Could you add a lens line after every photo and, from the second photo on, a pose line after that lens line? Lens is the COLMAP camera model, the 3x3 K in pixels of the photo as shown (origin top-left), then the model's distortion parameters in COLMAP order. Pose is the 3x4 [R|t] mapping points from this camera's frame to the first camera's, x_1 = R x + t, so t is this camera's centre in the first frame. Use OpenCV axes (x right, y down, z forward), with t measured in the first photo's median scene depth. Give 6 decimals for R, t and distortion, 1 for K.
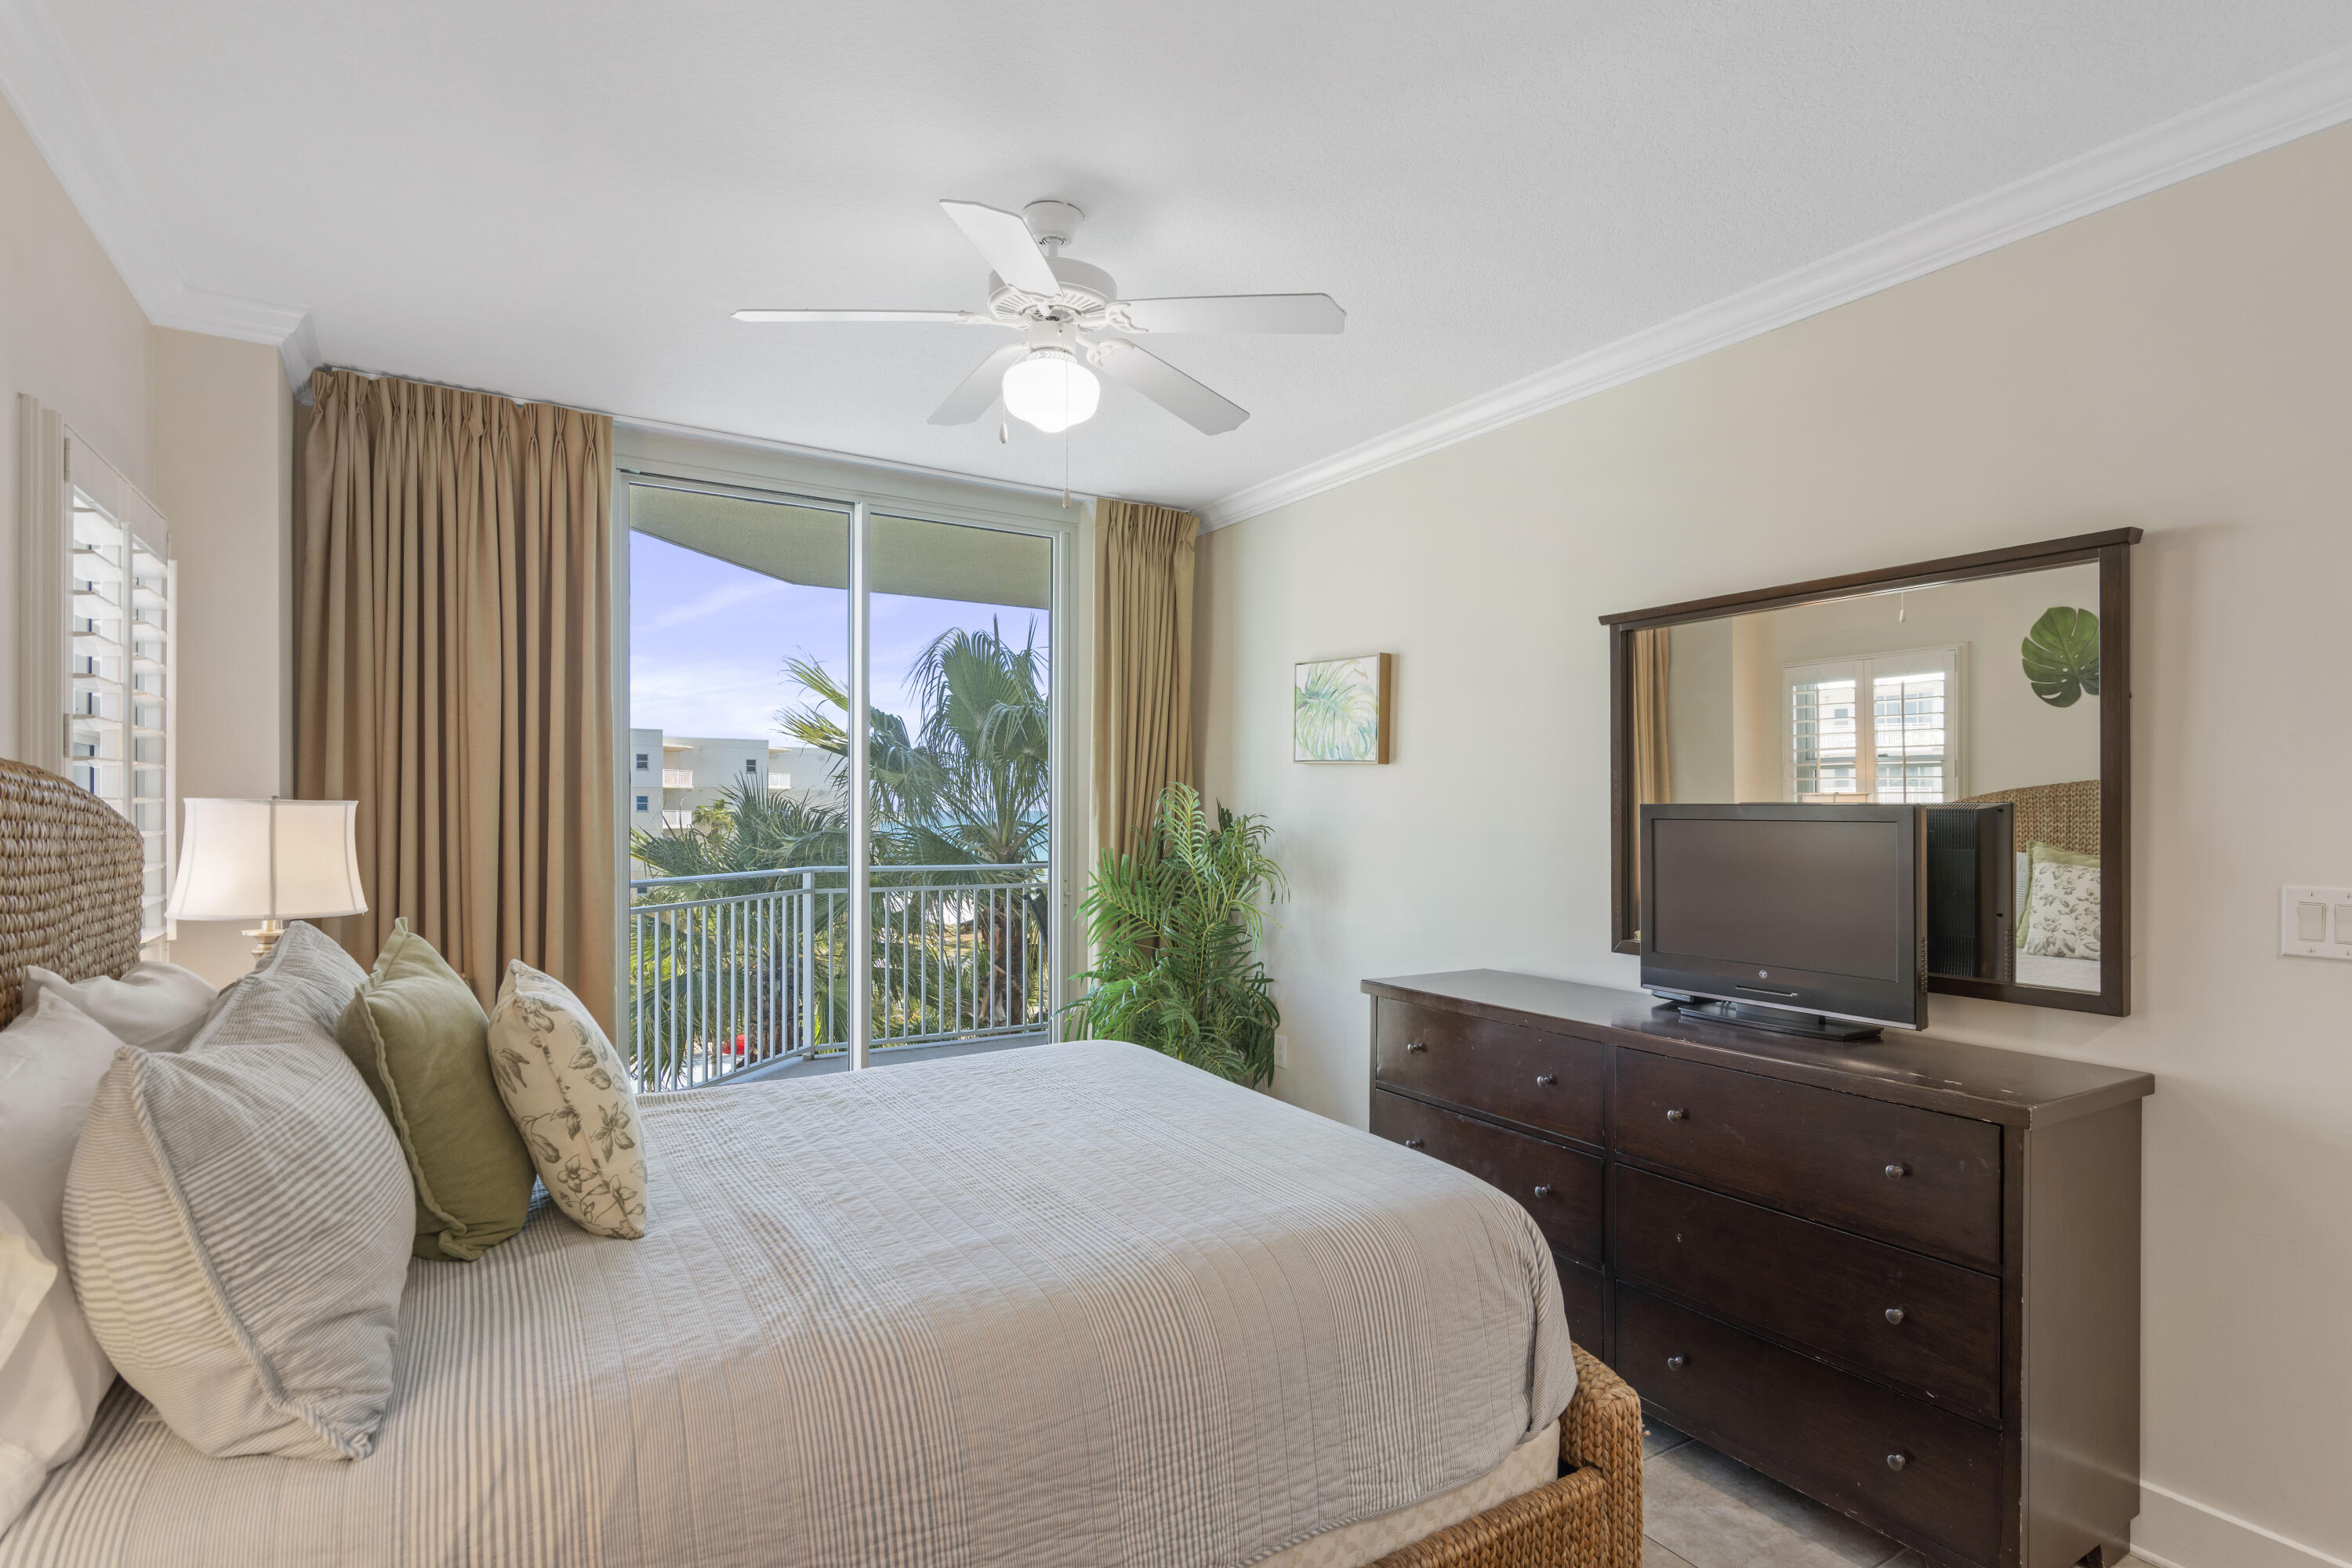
lens RADIAL K [[1162.2, 0, 1167.7], [0, 1162.2, 795.2], [0, 0, 1]] dist [0.005610, 0.000109]
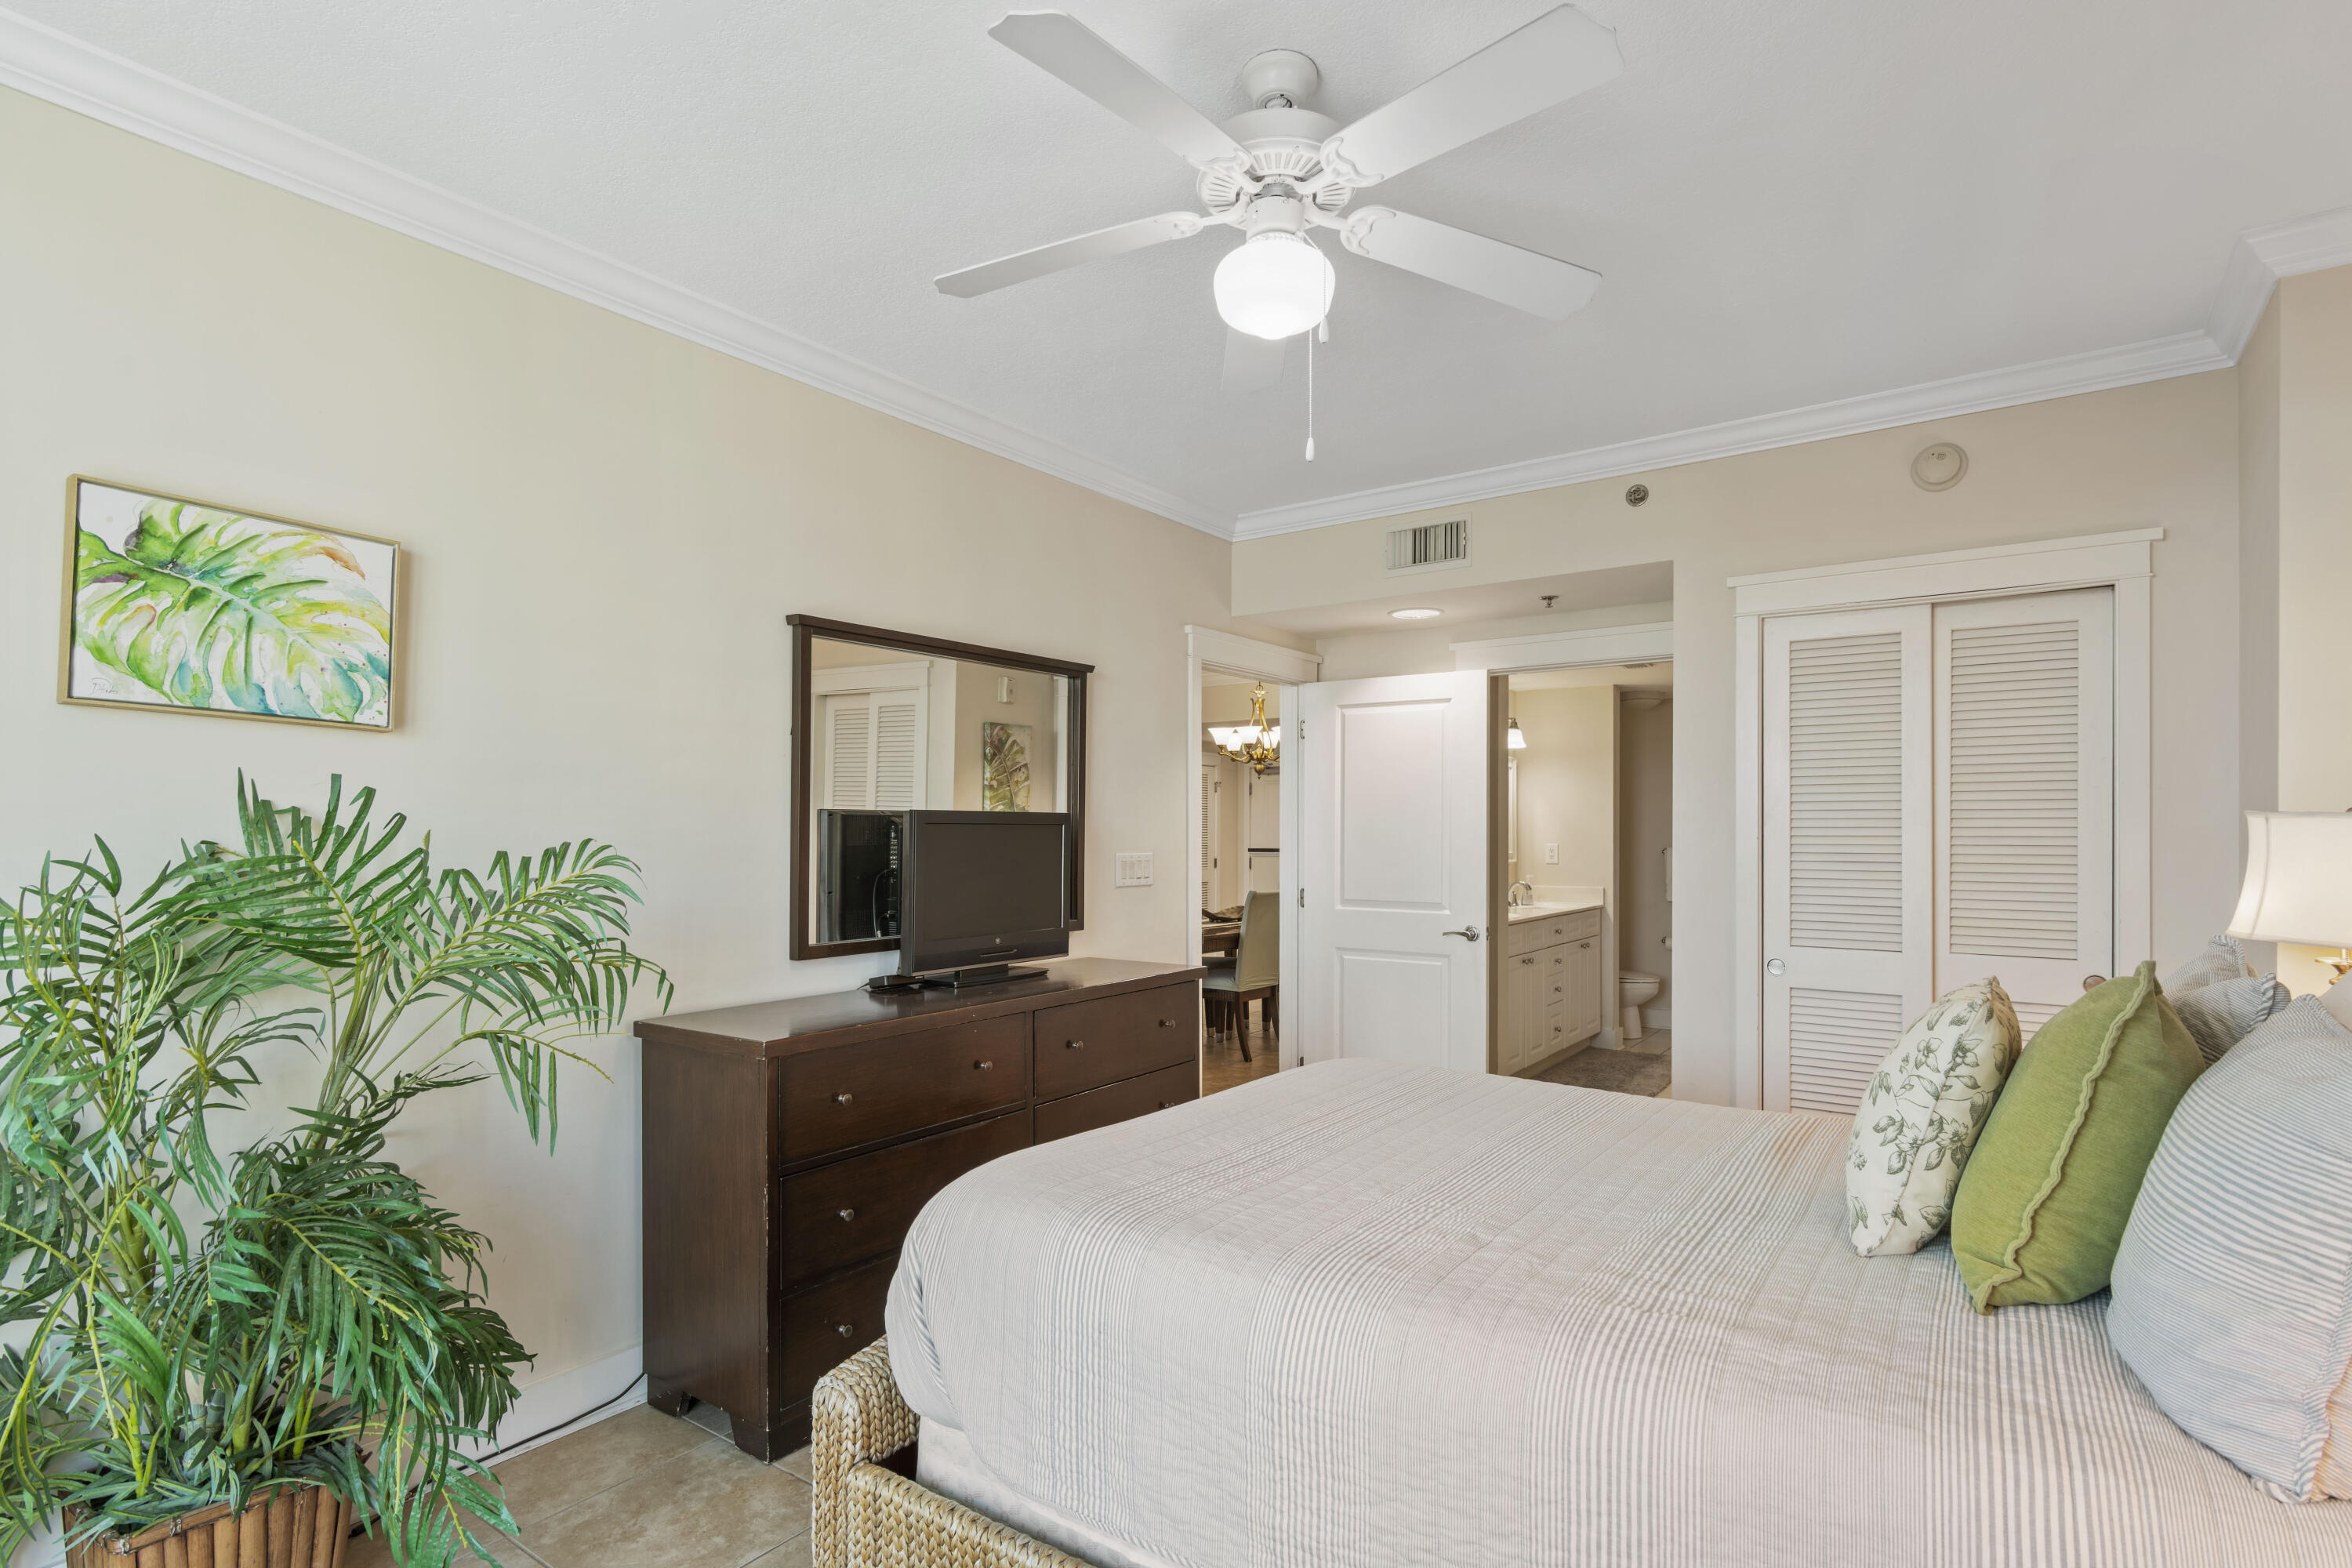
lens RADIAL K [[1162.2, 0, 1167.7], [0, 1162.2, 795.2], [0, 0, 1]] dist [0.005610, 0.000109]
pose [[-0.378928, 0.025854, 0.925065, -0.509179], [-0.013170, 0.999358, -0.033325, 0.020246], [-0.925332, -0.024810, -0.378344, 0.861159]]
